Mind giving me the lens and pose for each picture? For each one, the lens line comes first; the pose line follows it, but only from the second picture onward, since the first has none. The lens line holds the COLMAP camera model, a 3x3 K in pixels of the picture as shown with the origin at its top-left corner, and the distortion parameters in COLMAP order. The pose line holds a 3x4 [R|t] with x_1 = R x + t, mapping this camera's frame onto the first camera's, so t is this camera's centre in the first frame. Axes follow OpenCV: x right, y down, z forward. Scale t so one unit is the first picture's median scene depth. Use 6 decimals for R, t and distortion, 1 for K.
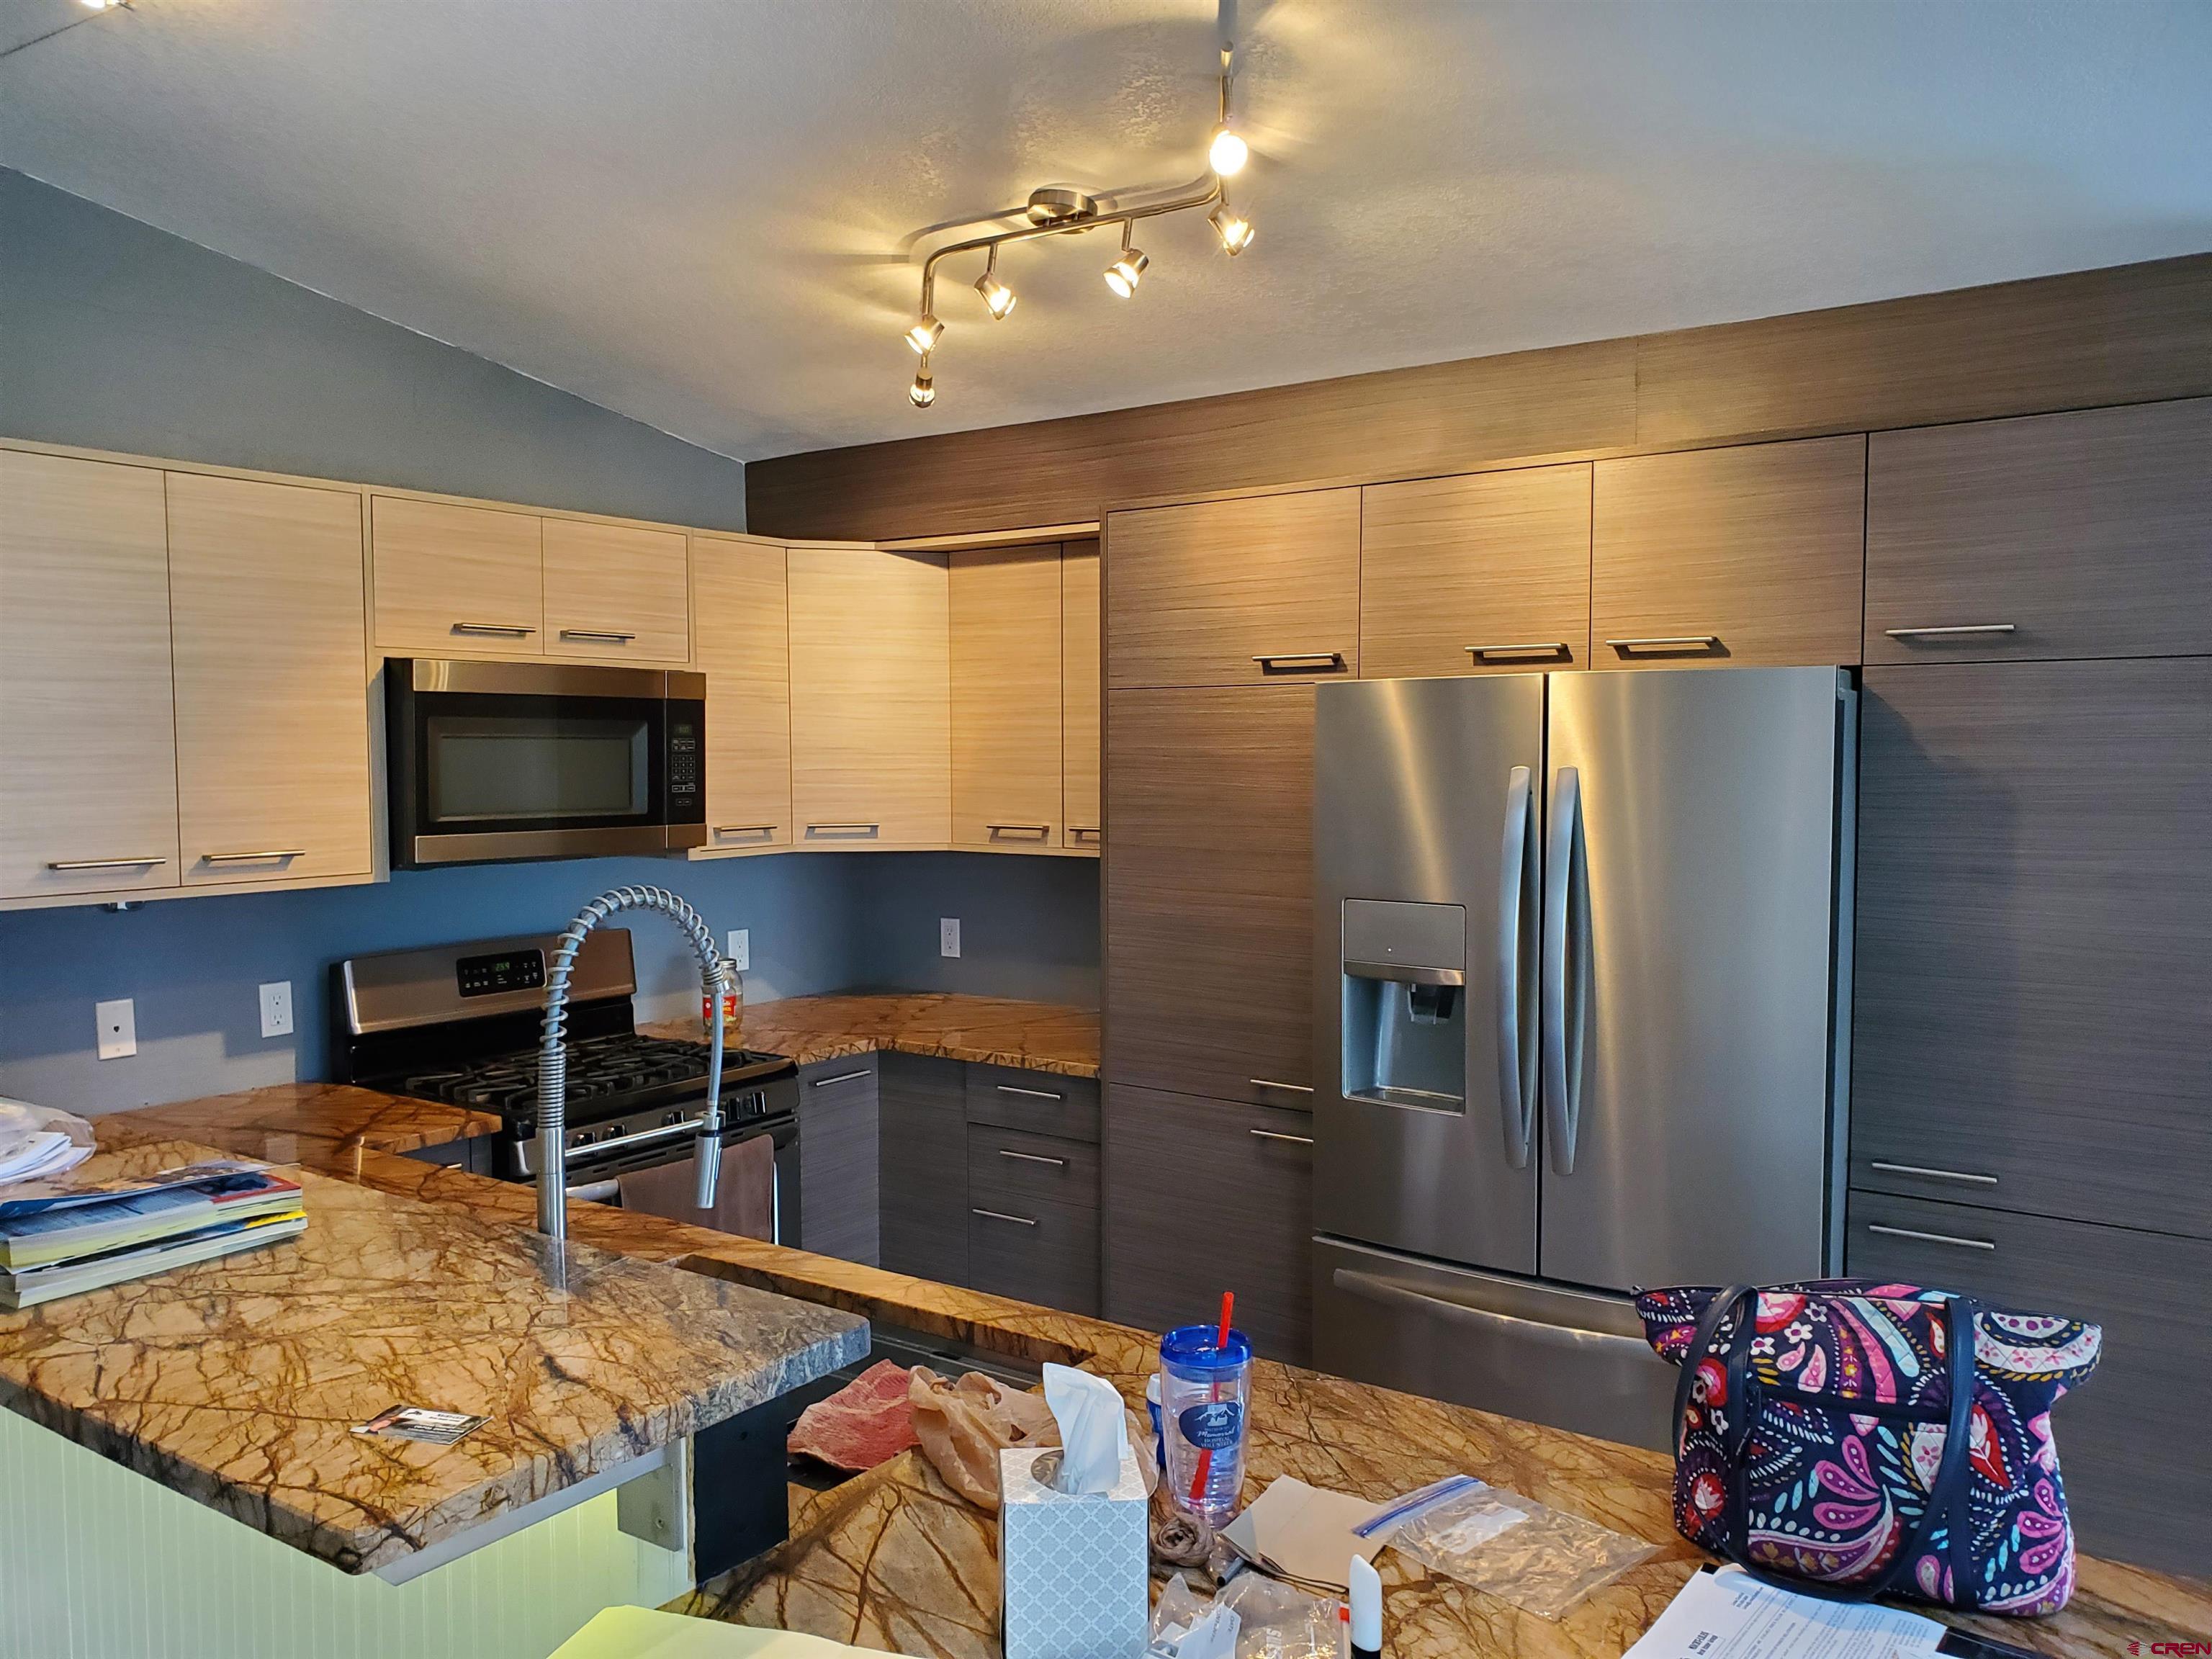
lens RADIAL K [[1690.8, 0, 1146.1], [0, 1690.8, 836.3], [0, 0, 1]] dist [0.087223, -0.001973]
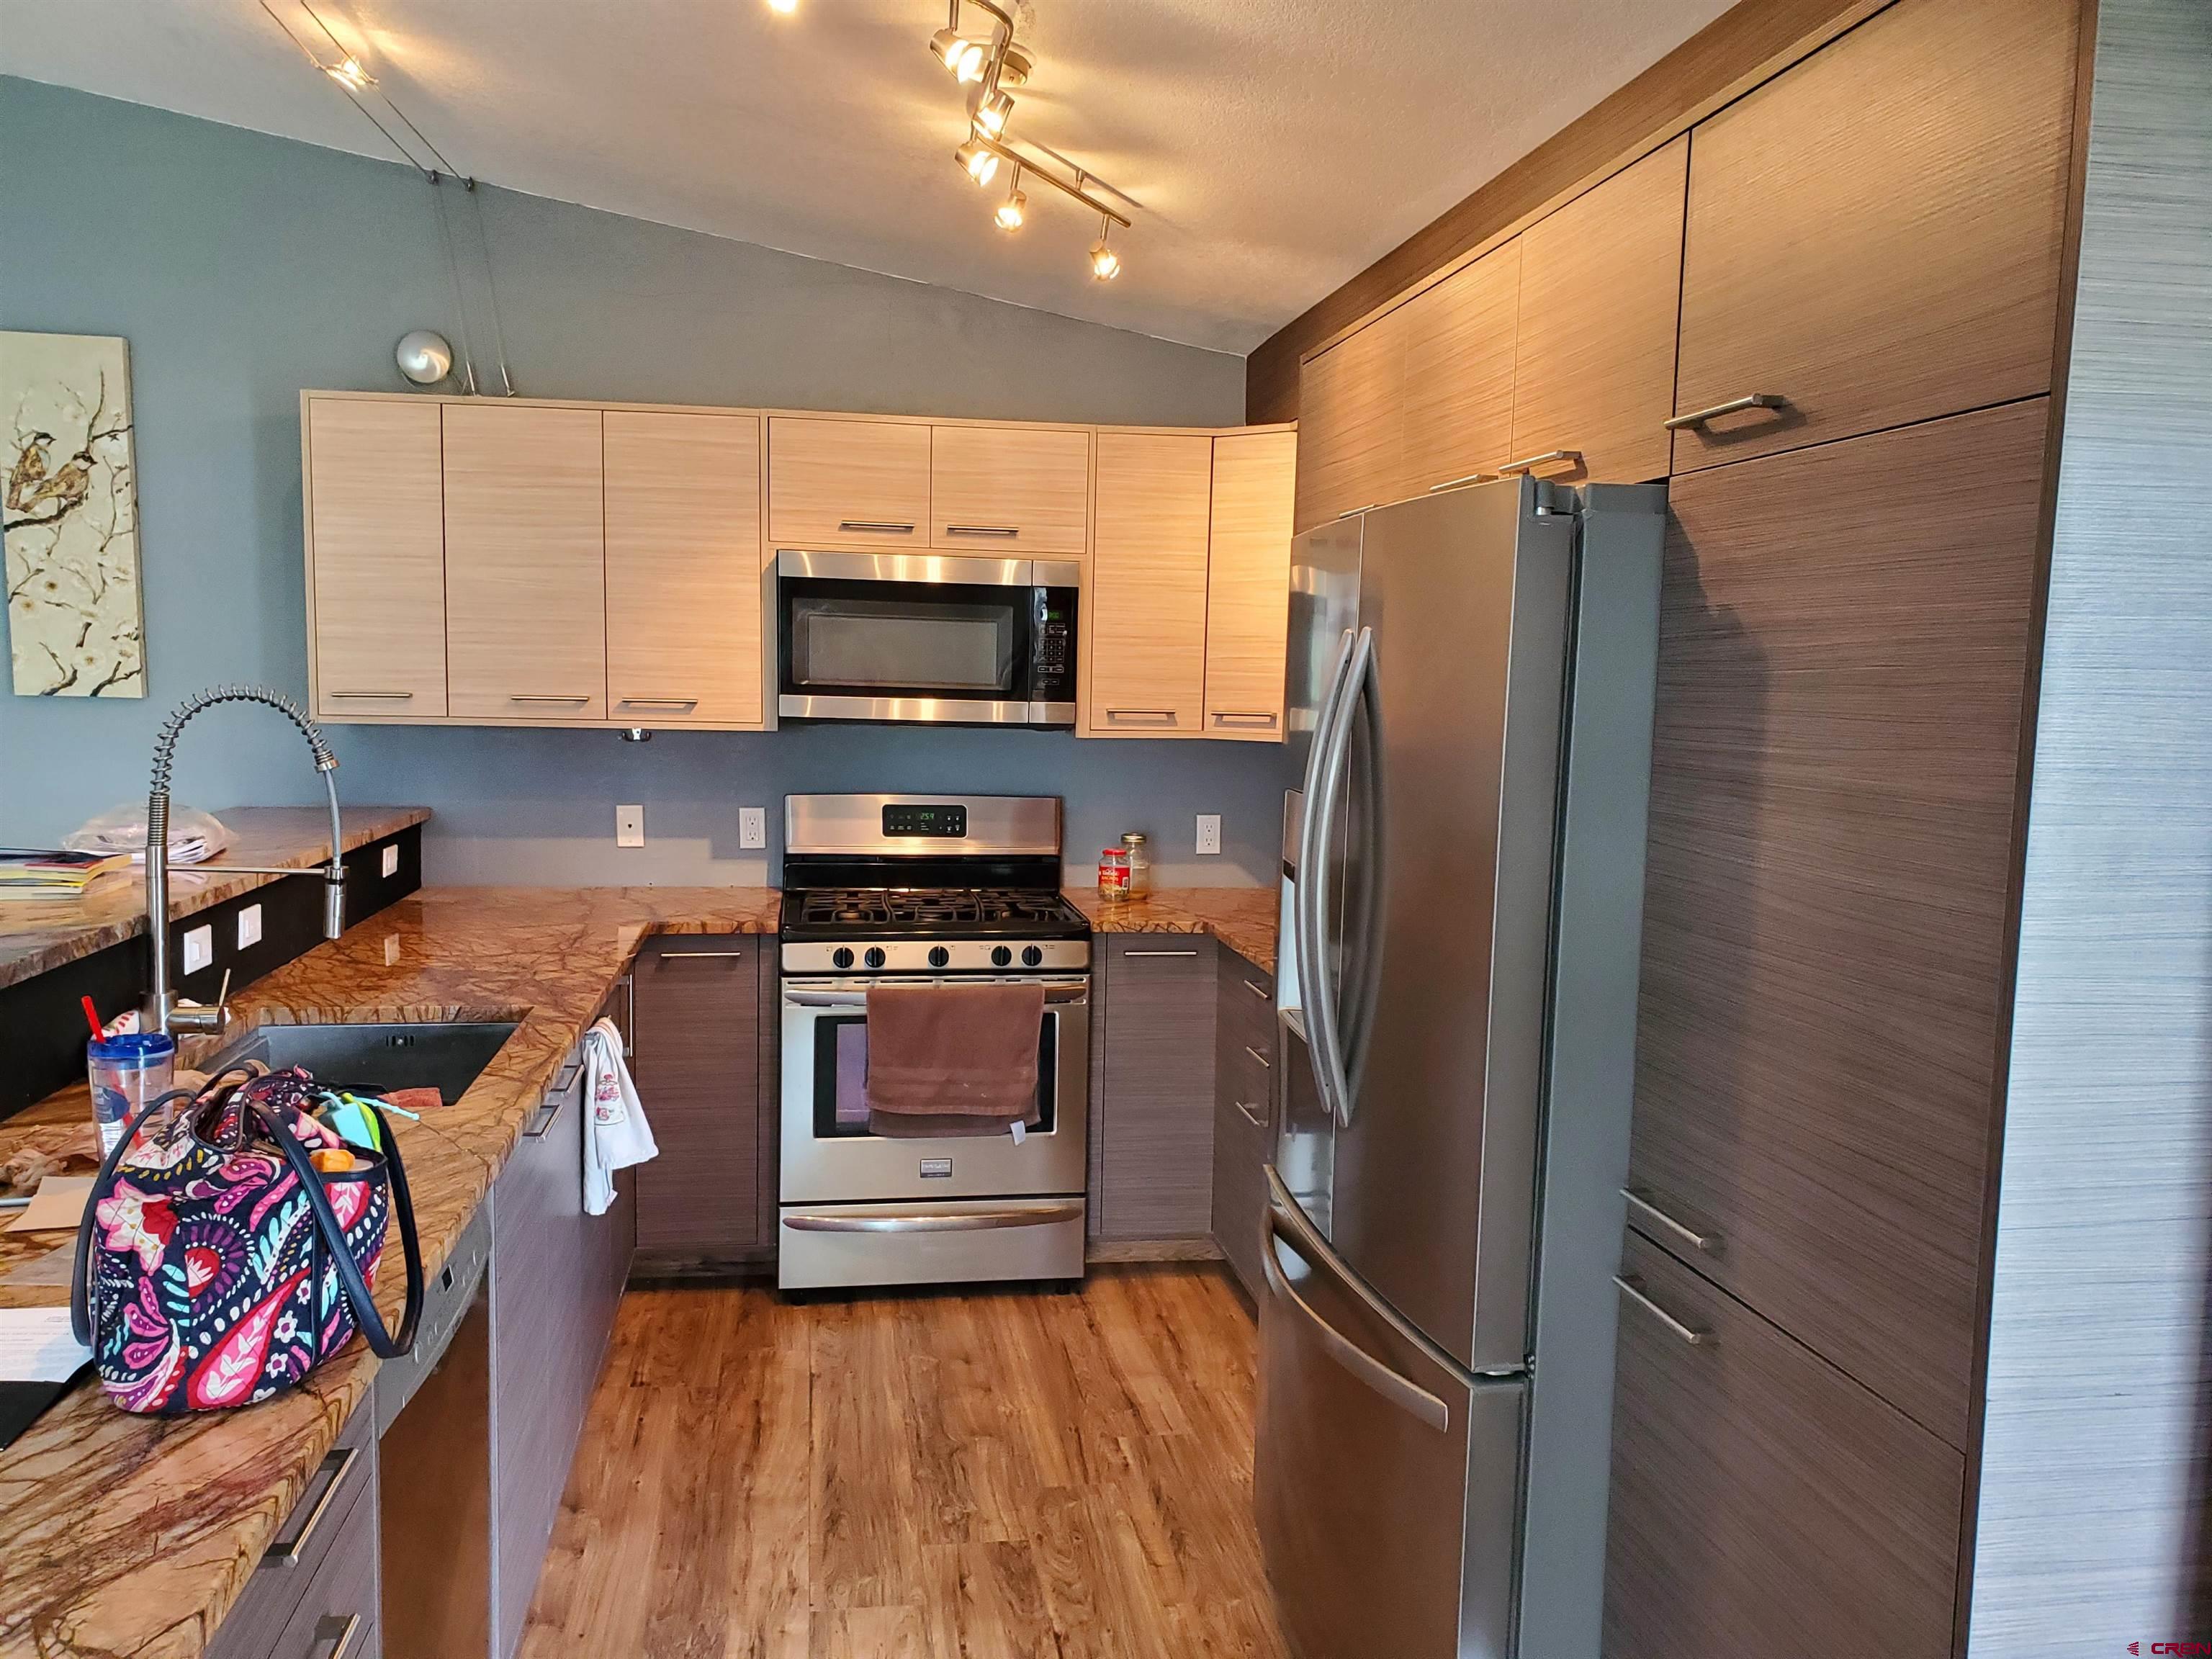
lens RADIAL K [[1690.8, 0, 1146.1], [0, 1690.8, 836.3], [0, 0, 1]] dist [0.087223, -0.001973]
pose [[0.720168, 0.085039, -0.688569, 0.632778], [-0.062024, 0.996377, 0.058183, 0.014615], [0.691022, 0.000806, 0.722833, 0.305423]]
